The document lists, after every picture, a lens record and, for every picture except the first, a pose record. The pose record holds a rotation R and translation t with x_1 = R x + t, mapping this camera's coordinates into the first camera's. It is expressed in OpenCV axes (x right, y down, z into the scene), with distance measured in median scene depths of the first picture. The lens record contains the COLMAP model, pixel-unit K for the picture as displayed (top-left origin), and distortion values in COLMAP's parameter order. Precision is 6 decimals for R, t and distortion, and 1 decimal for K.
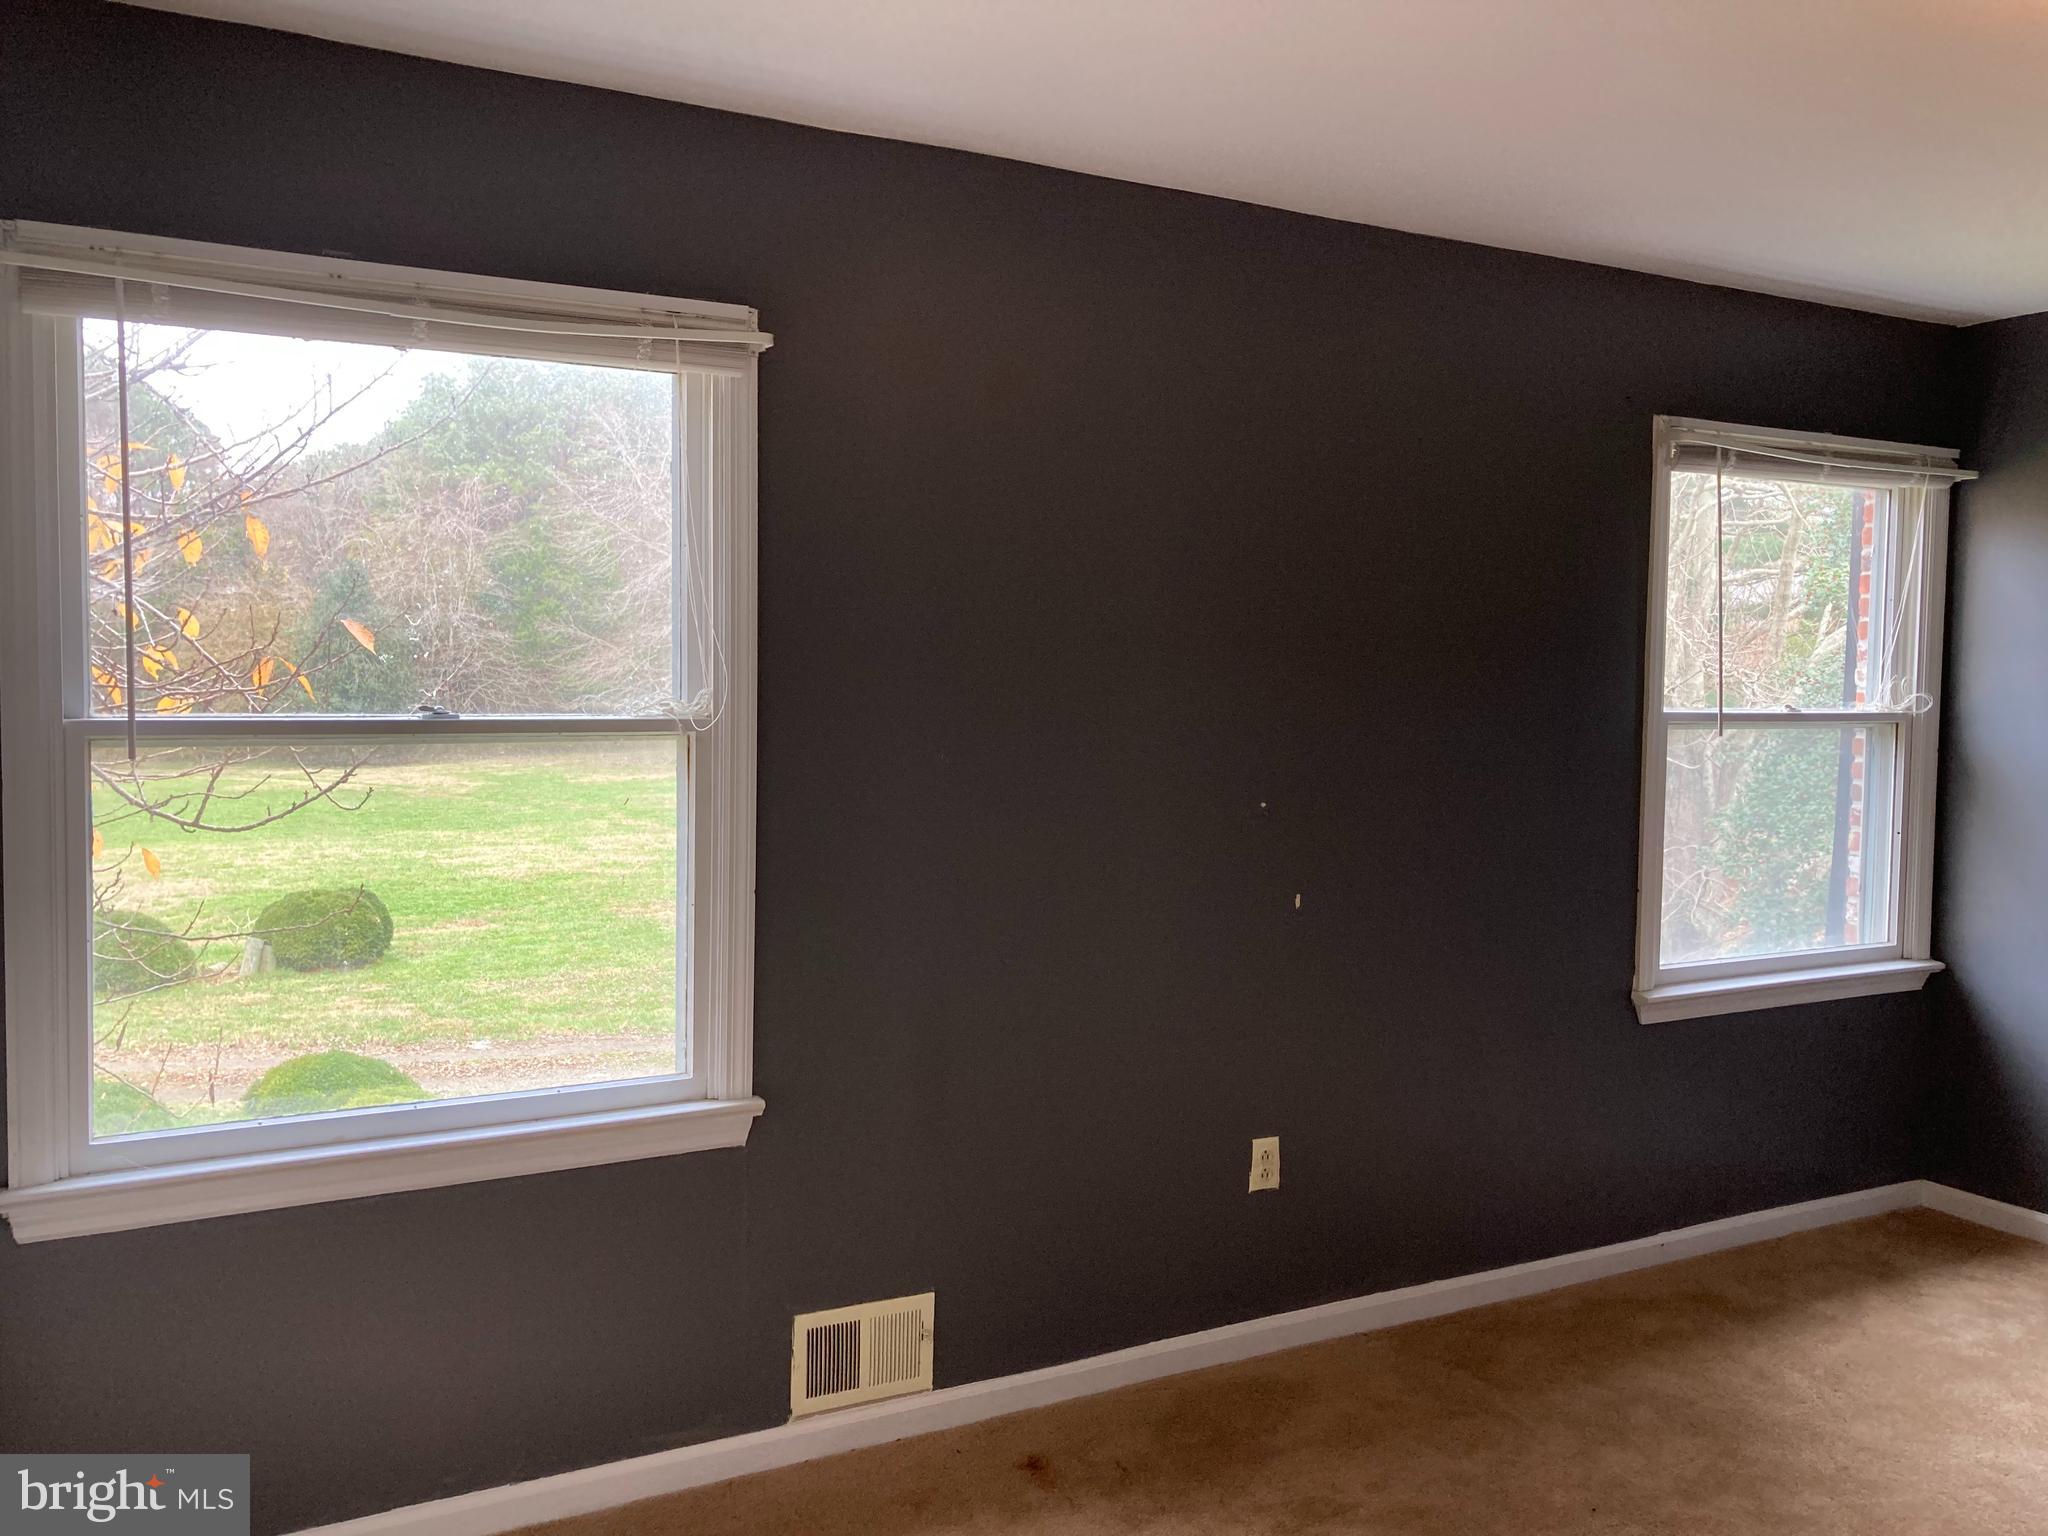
lens RADIAL K [[1952.3, 0, 1027.0], [0, 1952.3, 779.8], [0, 0, 1]] dist [0.024175, 0.000000]
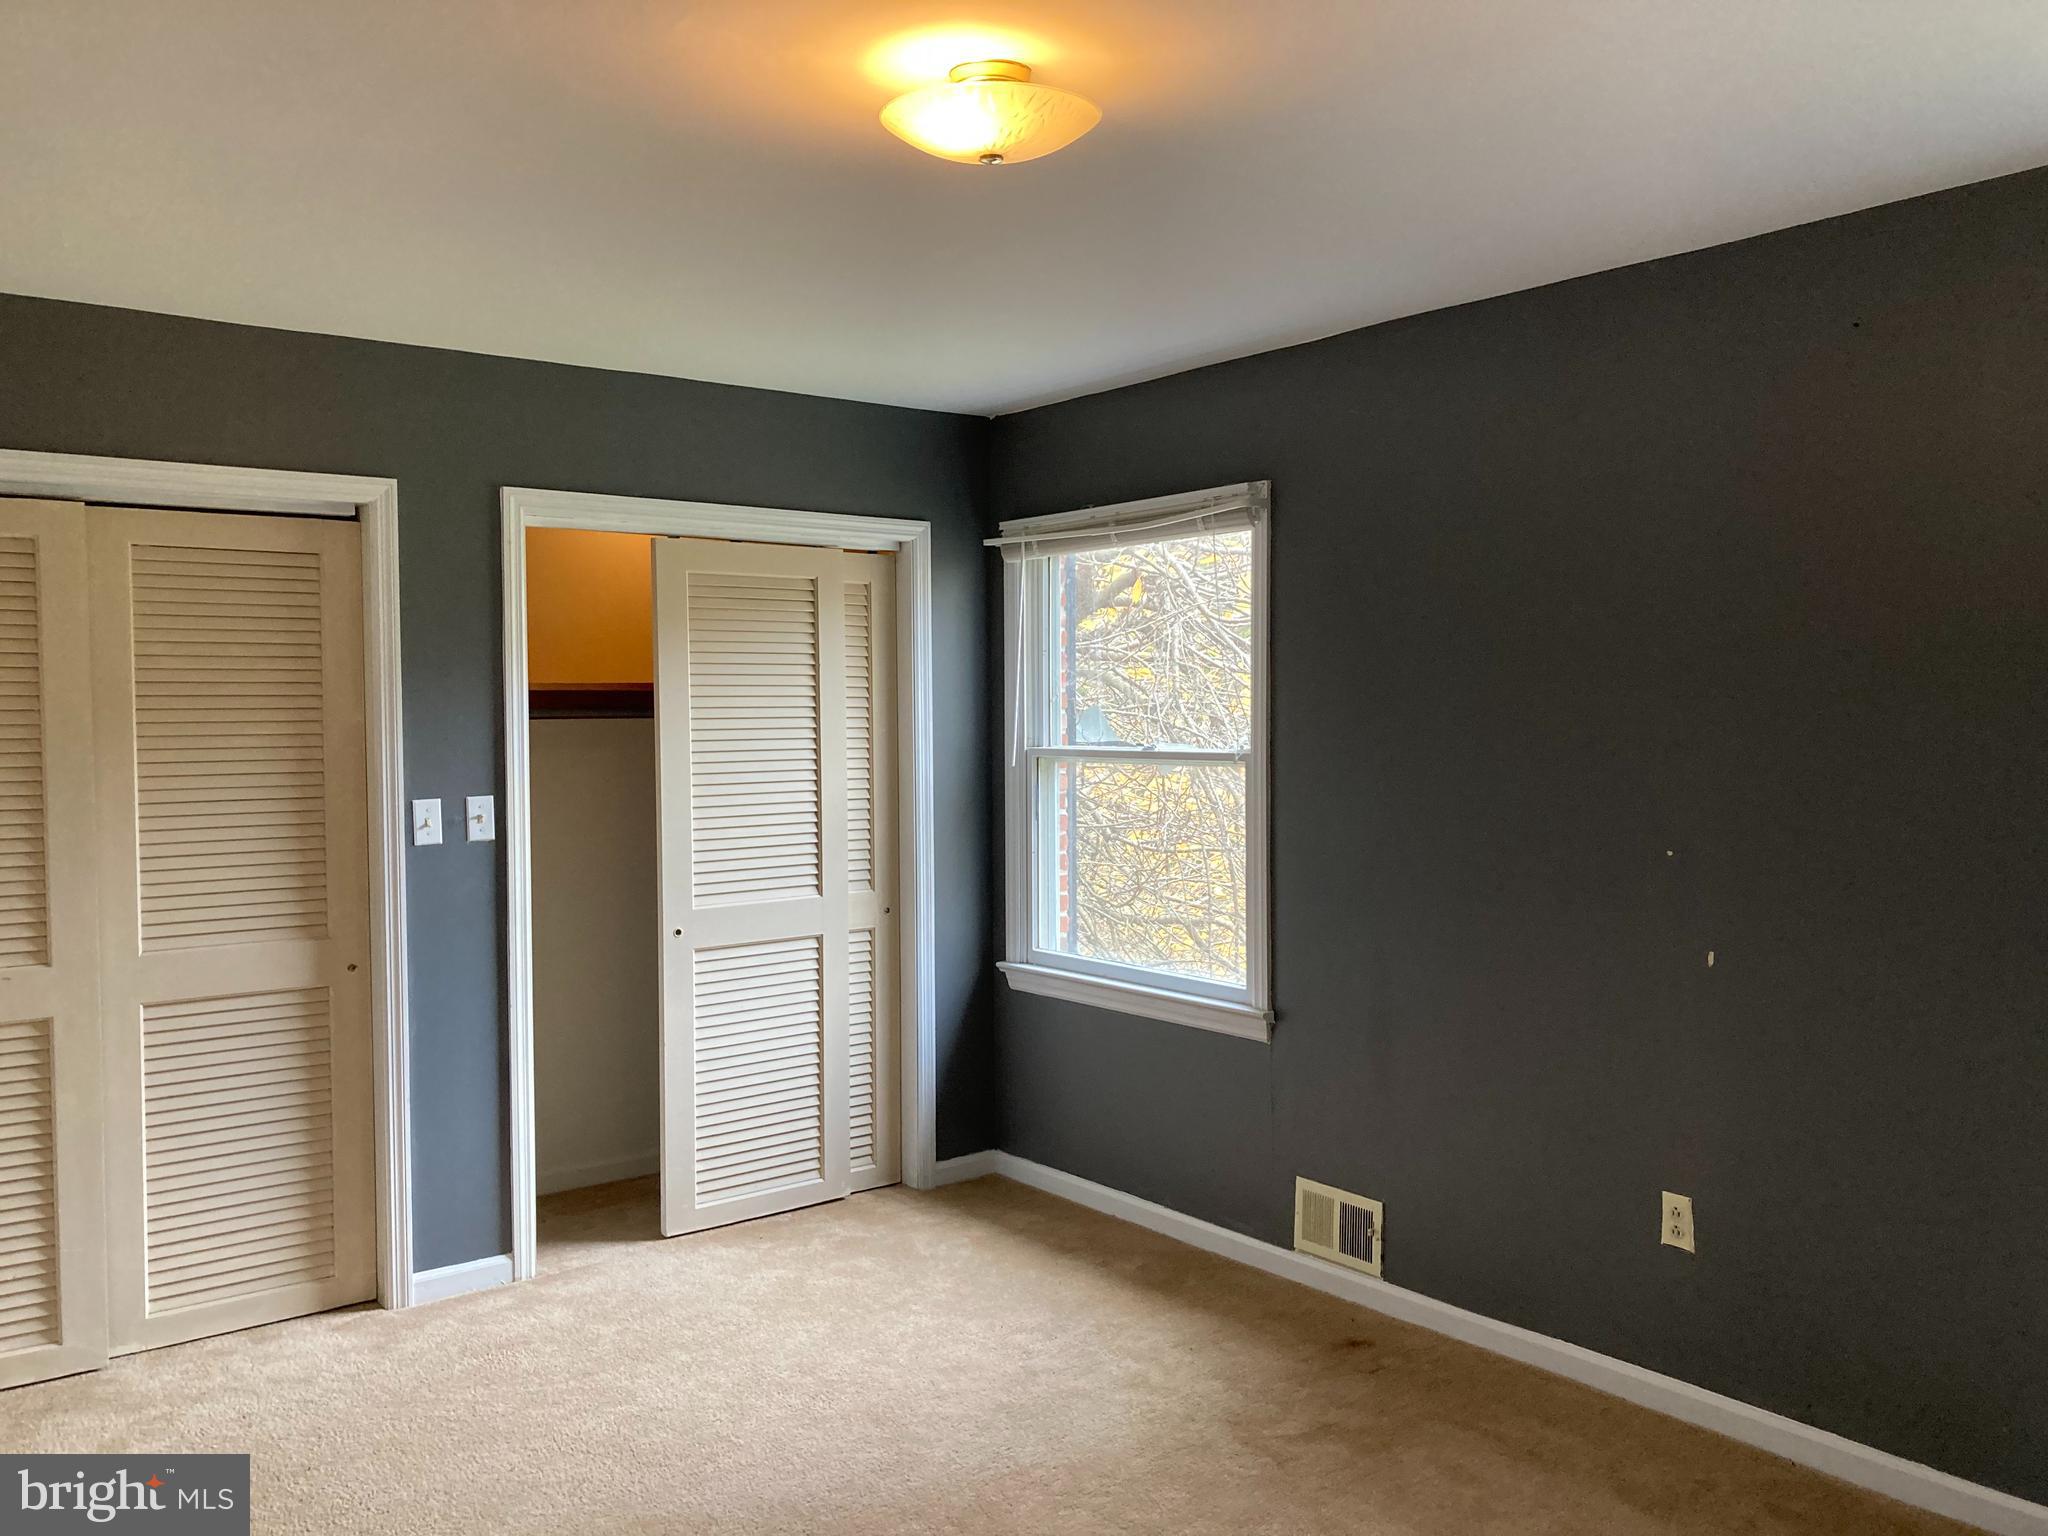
lens RADIAL K [[1646.1, 0, 1025.9], [0, 1646.1, 759.2], [0, 0, 1]] dist [0.032511, -0.000298]
pose [[0.105610, 0.013472, -0.994316, 1.026085], [-0.055587, 0.998425, 0.007624, -0.025849], [0.992853, 0.054466, 0.106193, 0.647606]]
